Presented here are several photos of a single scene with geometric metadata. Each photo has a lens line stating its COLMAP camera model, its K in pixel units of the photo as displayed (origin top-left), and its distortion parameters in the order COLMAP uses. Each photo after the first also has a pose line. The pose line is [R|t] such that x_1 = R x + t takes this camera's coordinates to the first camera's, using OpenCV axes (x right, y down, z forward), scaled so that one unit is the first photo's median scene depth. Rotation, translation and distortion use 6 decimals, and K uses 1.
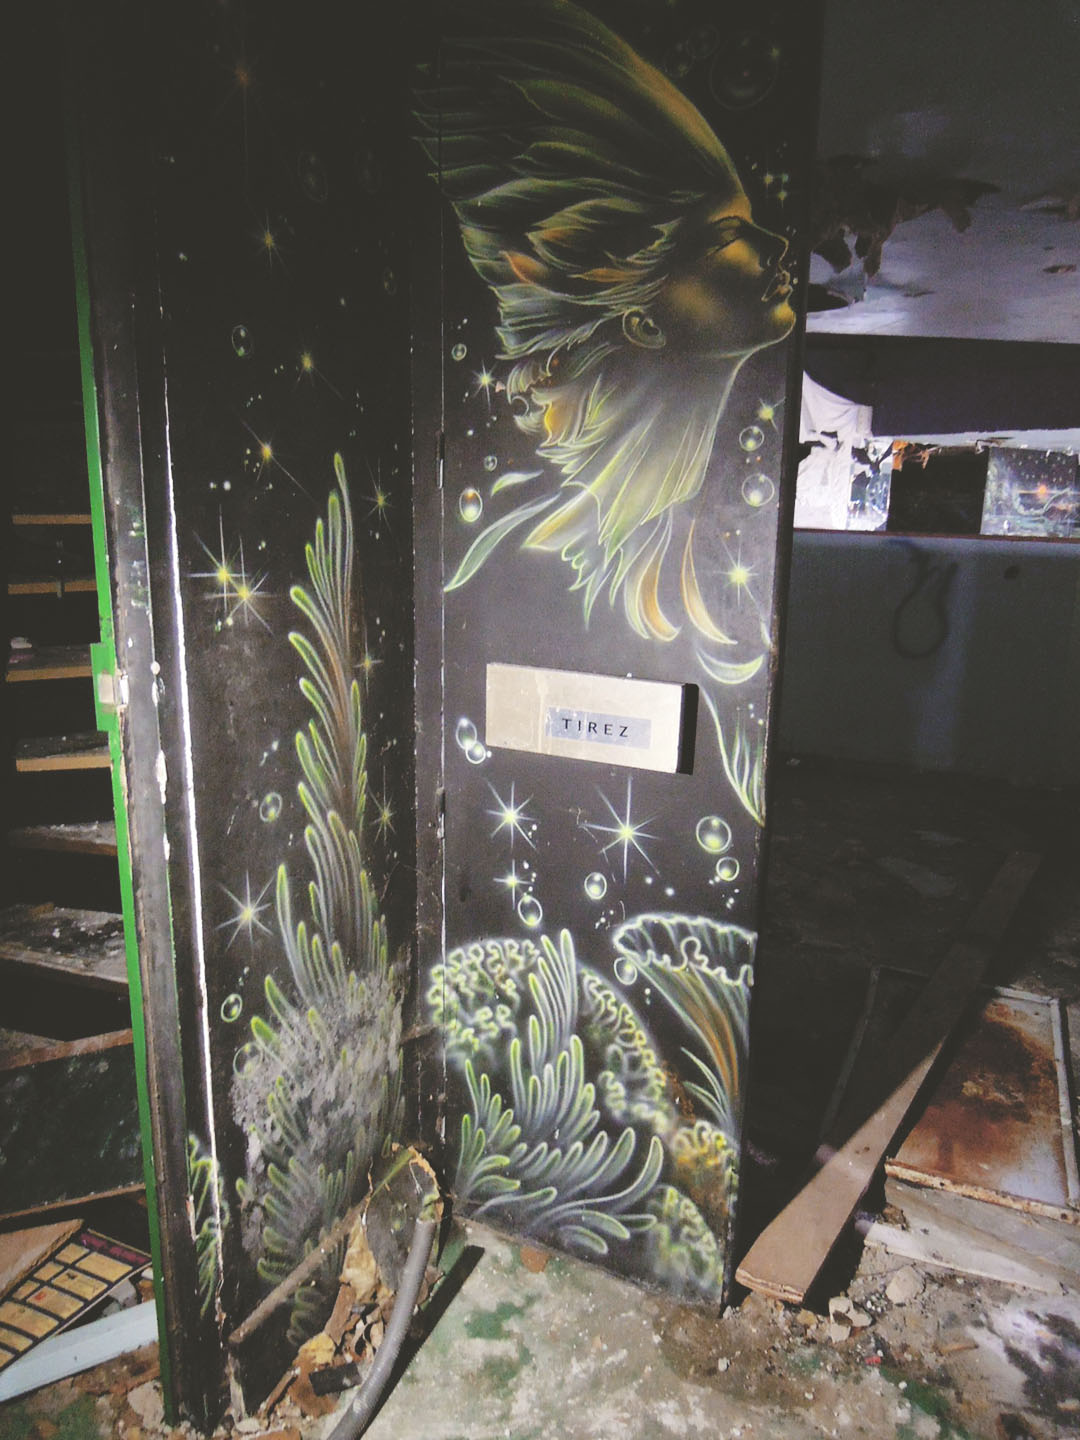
lens RADIAL K [[1033.6, 0, 544.4], [0, 1033.6, 730.6], [0, 0, 1]] dist [-0.030916, -0.000187]
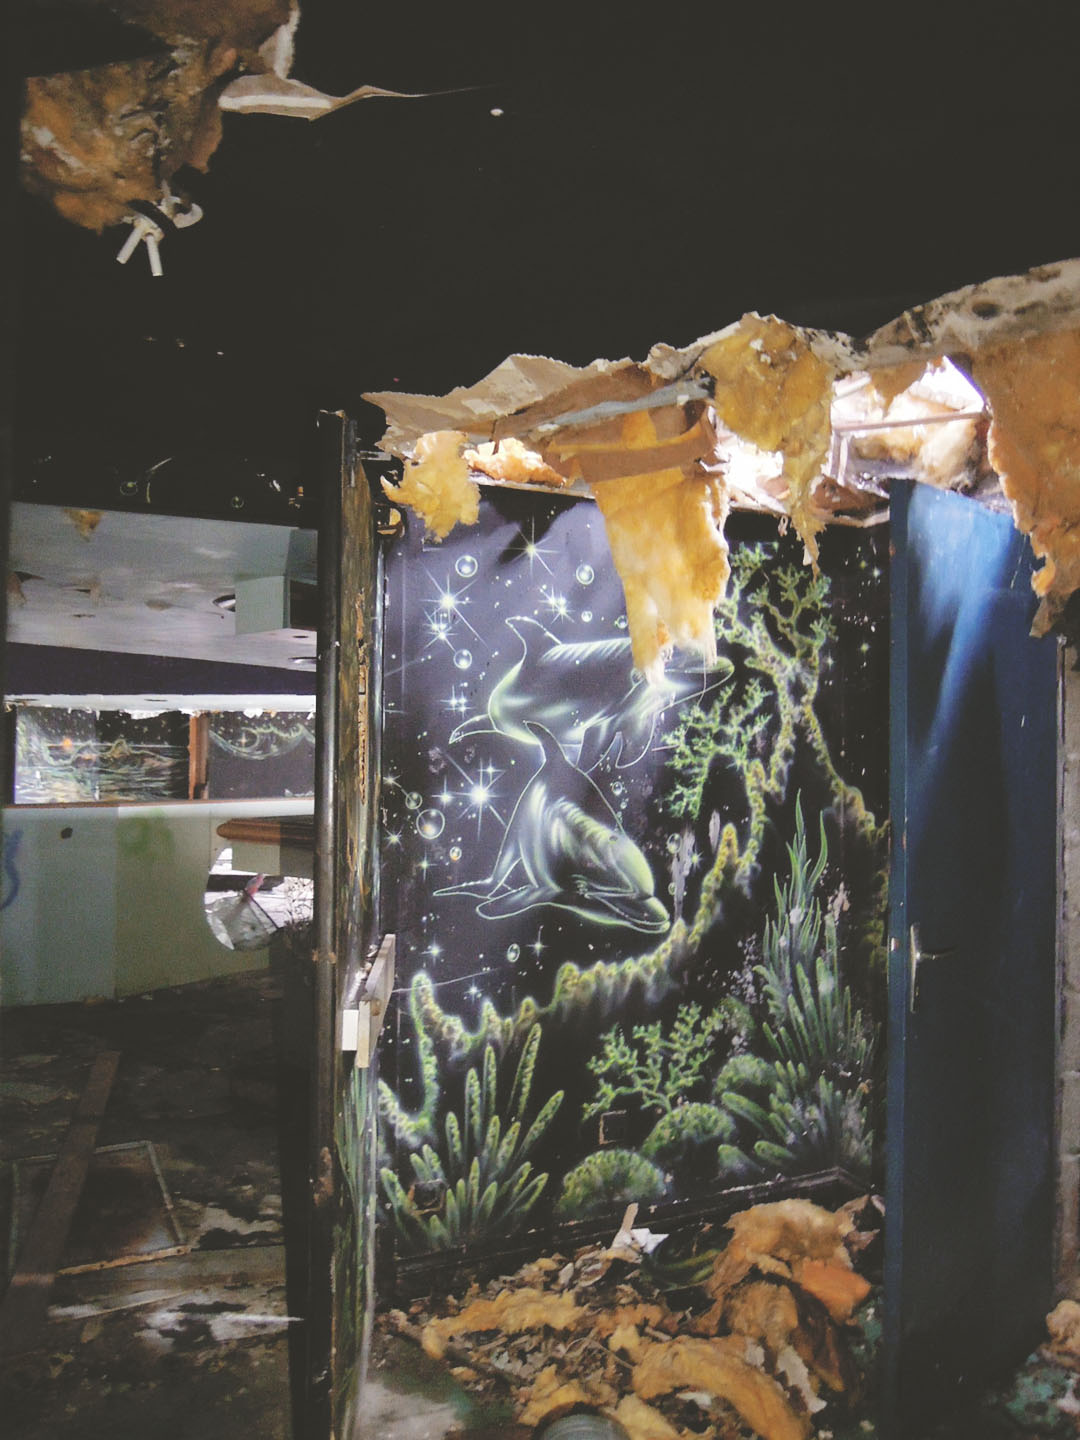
lens RADIAL K [[1033.6, 0, 544.4], [0, 1033.6, 730.6], [0, 0, 1]] dist [-0.030916, -0.000187]
pose [[0.633161, -0.004248, 0.774008, -0.052620], [0.176853, 0.974326, -0.139323, 0.000157], [-0.753545, 0.225100, 0.617657, -0.088000]]
